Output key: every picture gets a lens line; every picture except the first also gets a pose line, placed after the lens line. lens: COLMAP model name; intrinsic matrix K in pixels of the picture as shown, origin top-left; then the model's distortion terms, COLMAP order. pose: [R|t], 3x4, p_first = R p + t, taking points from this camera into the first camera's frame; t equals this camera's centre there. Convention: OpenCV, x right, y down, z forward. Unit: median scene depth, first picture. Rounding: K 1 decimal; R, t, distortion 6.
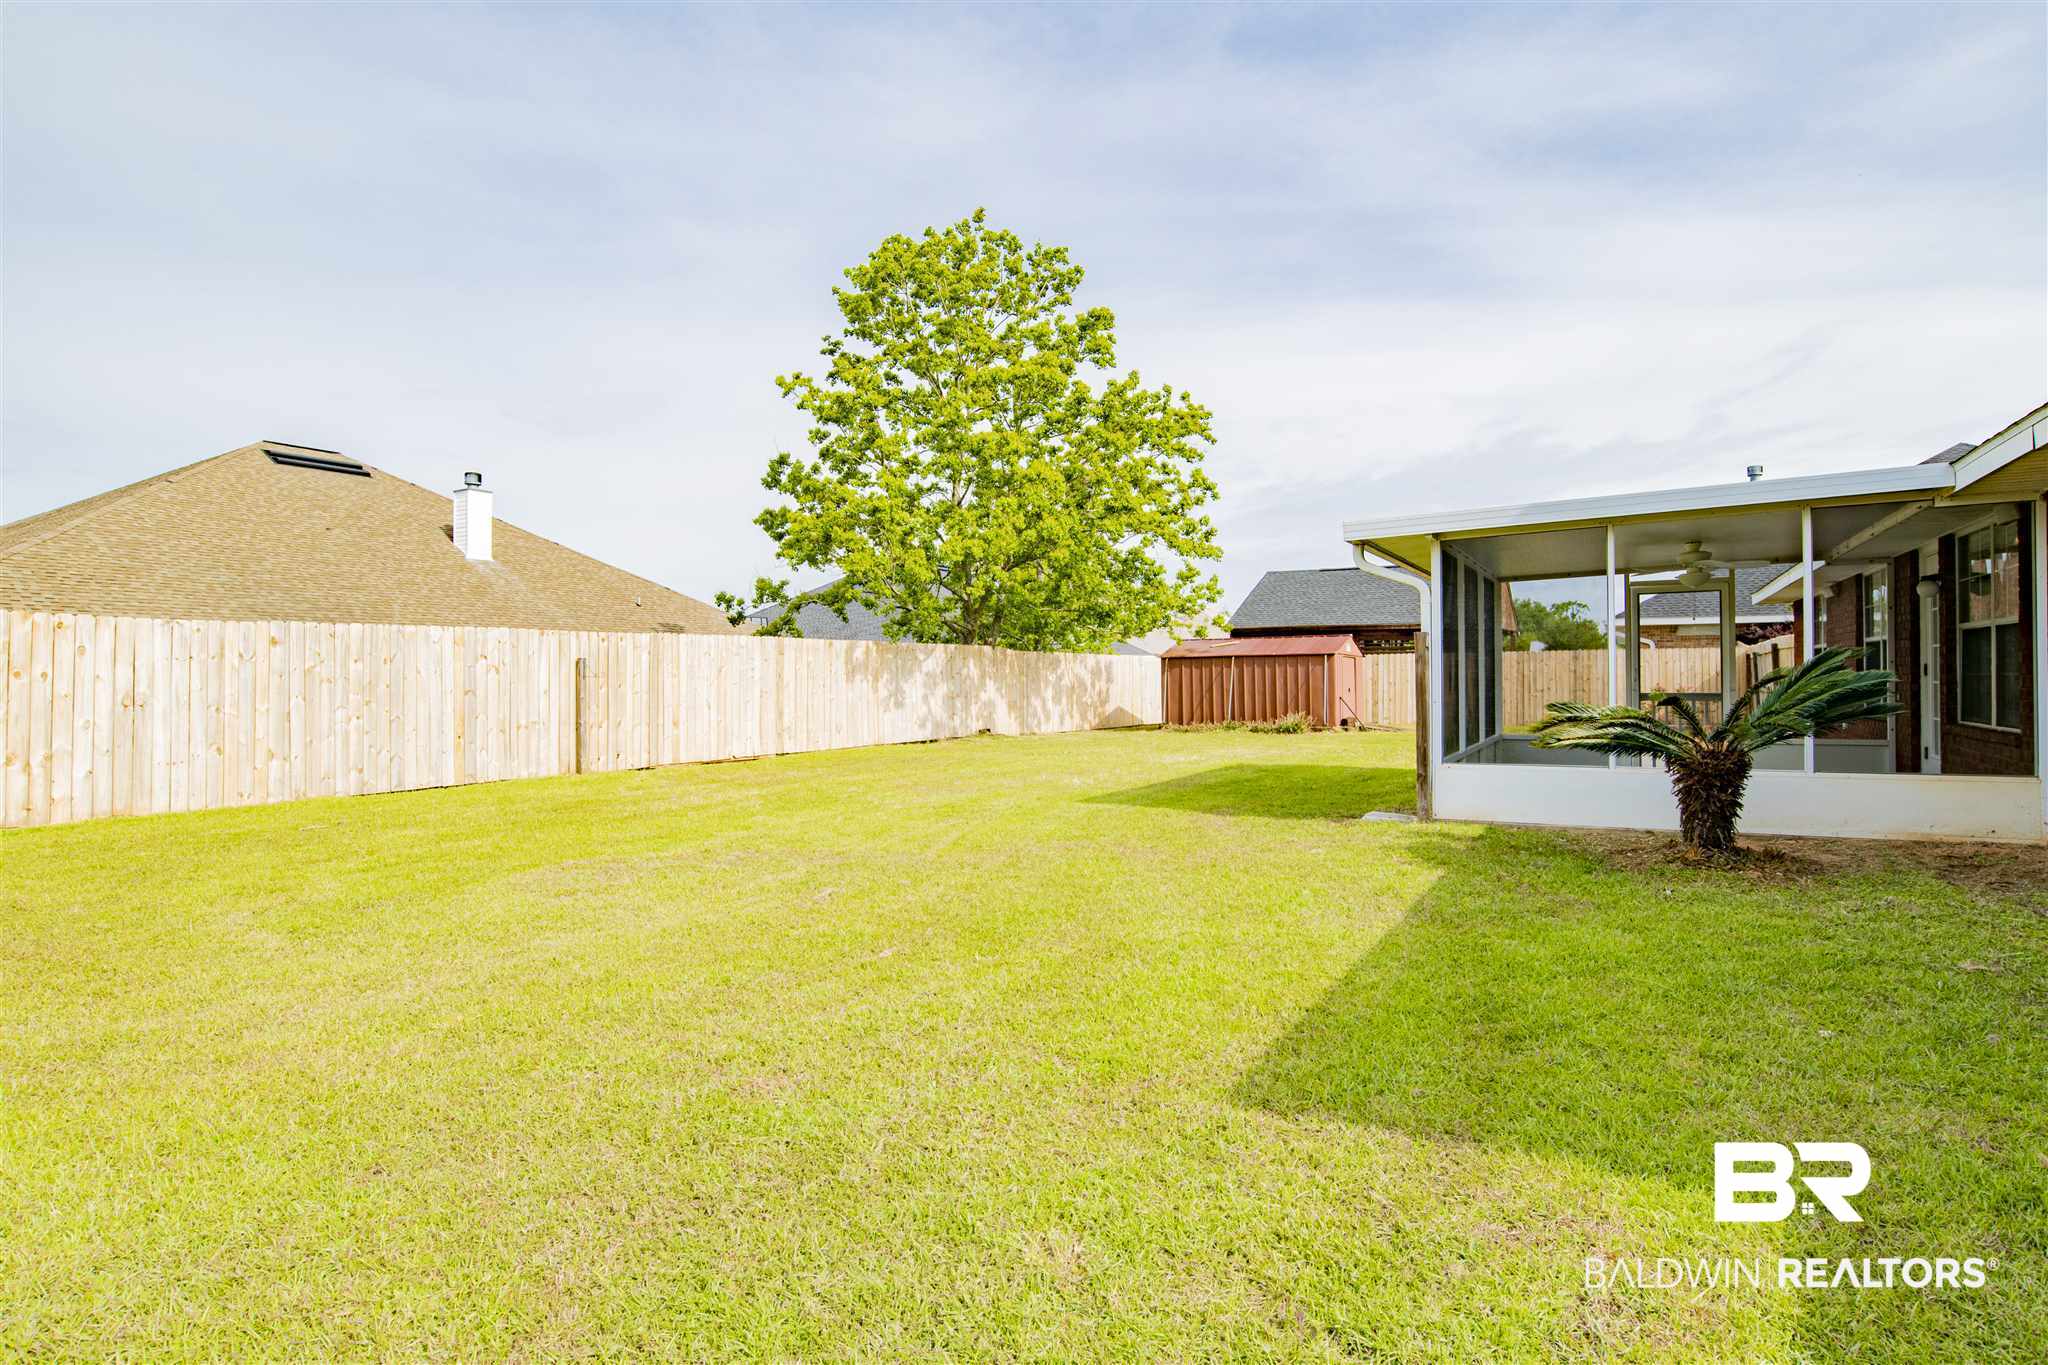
lens RADIAL K [[1053.9, 0, 1005.4], [0, 1053.9, 673.2], [0, 0, 1]] dist [-0.052574, 0.010331]
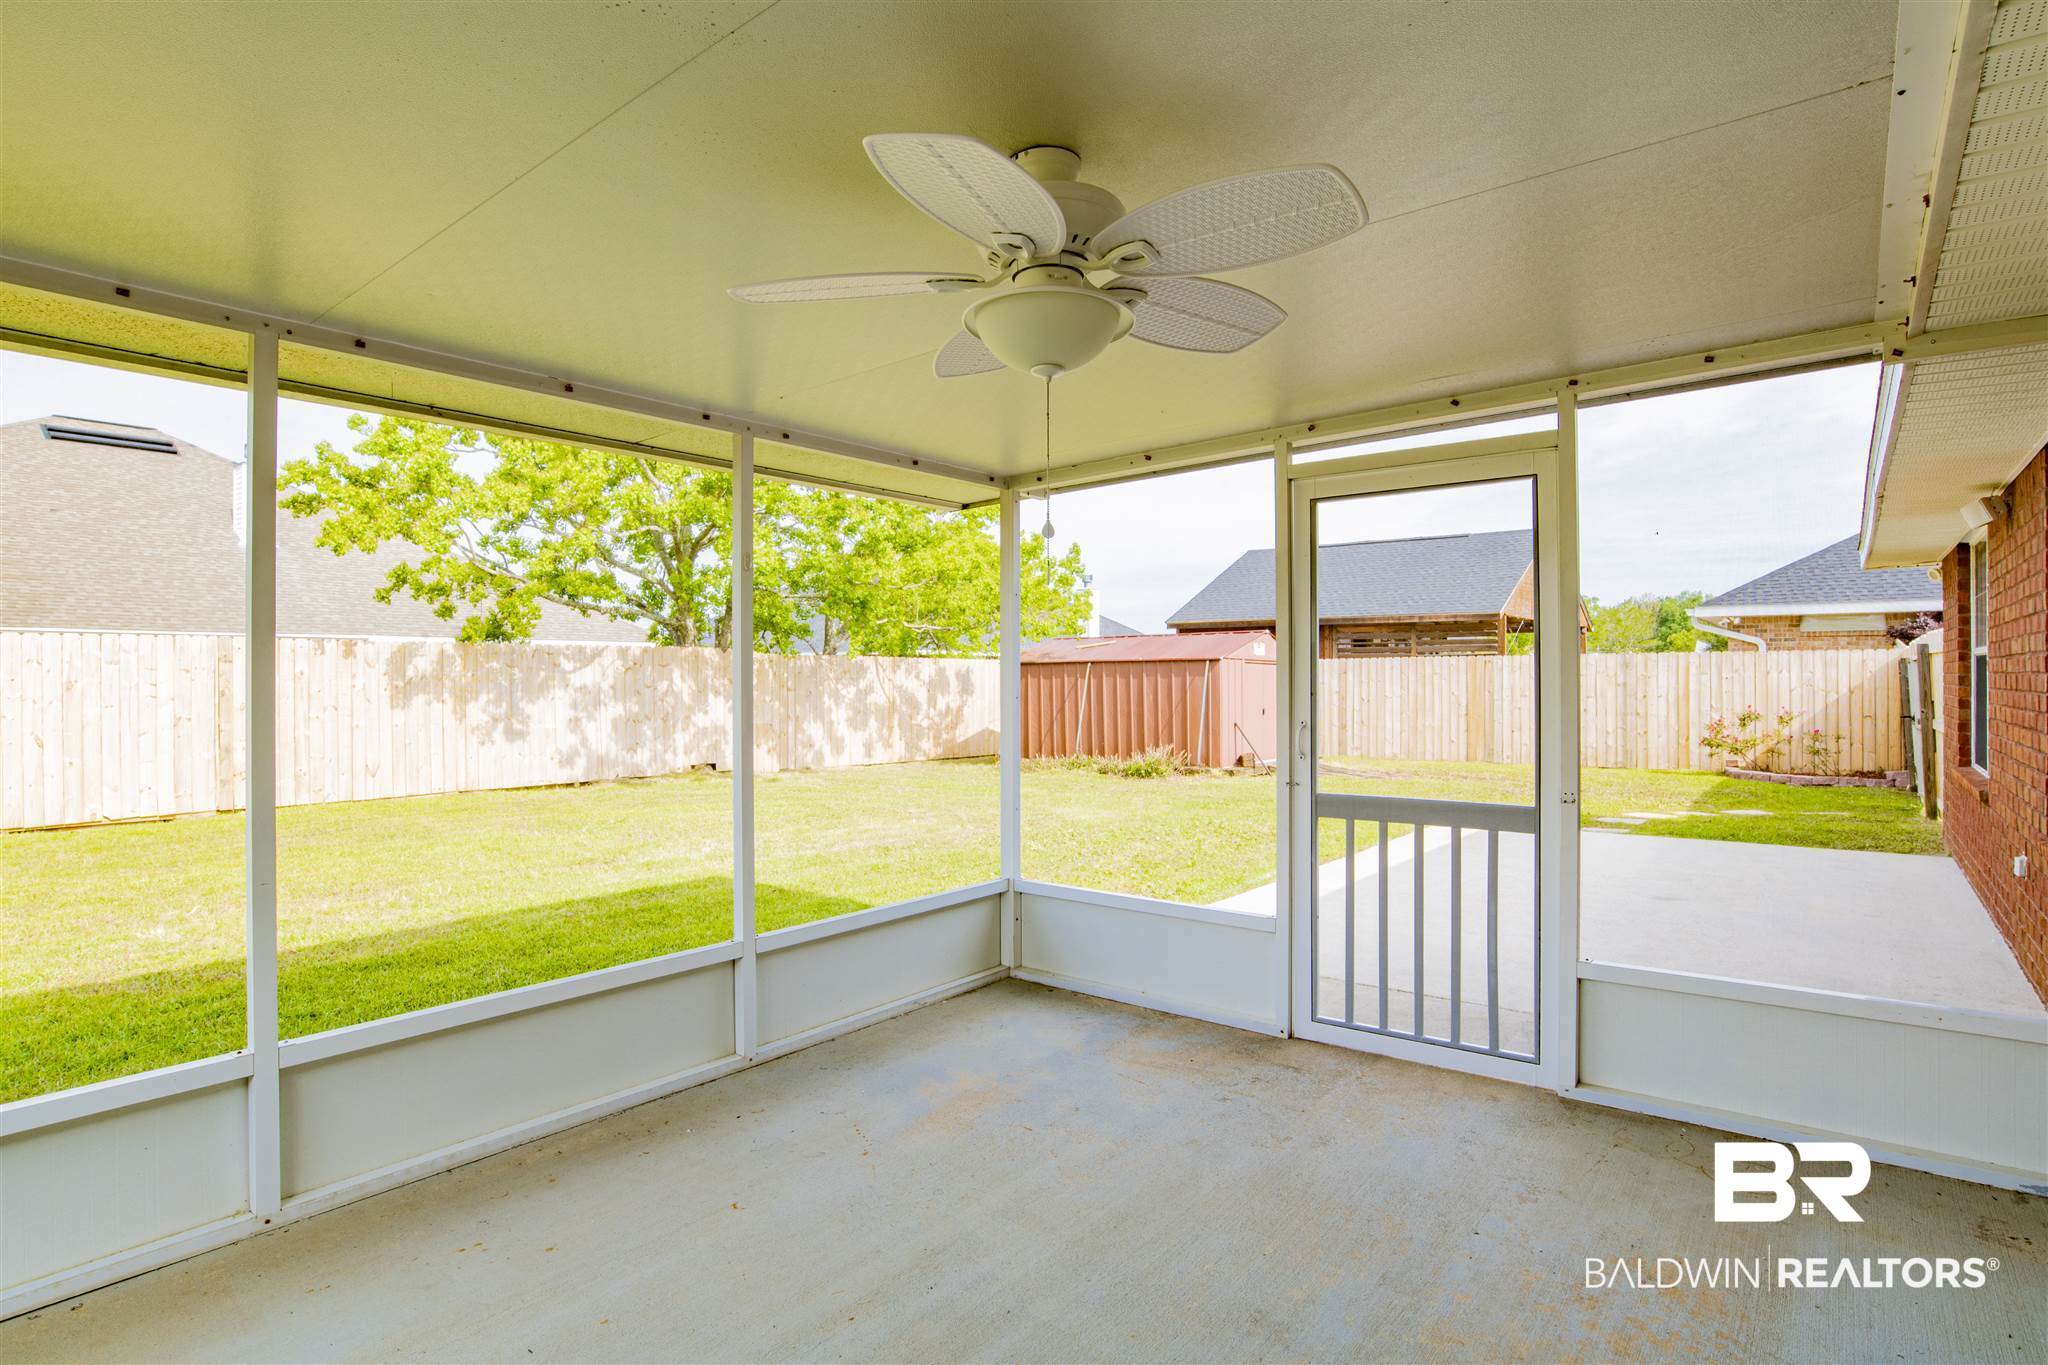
lens RADIAL K [[1053.9, 0, 1015.1], [0, 1053.9, 662.4], [0, 0, 1]] dist [-0.052574, 0.010331]
pose [[0.990668, 0.001345, -0.136292, 0.266460], [-0.002767, 0.999944, -0.010239, -0.009109], [0.136270, 0.010520, 0.990616, 0.305527]]
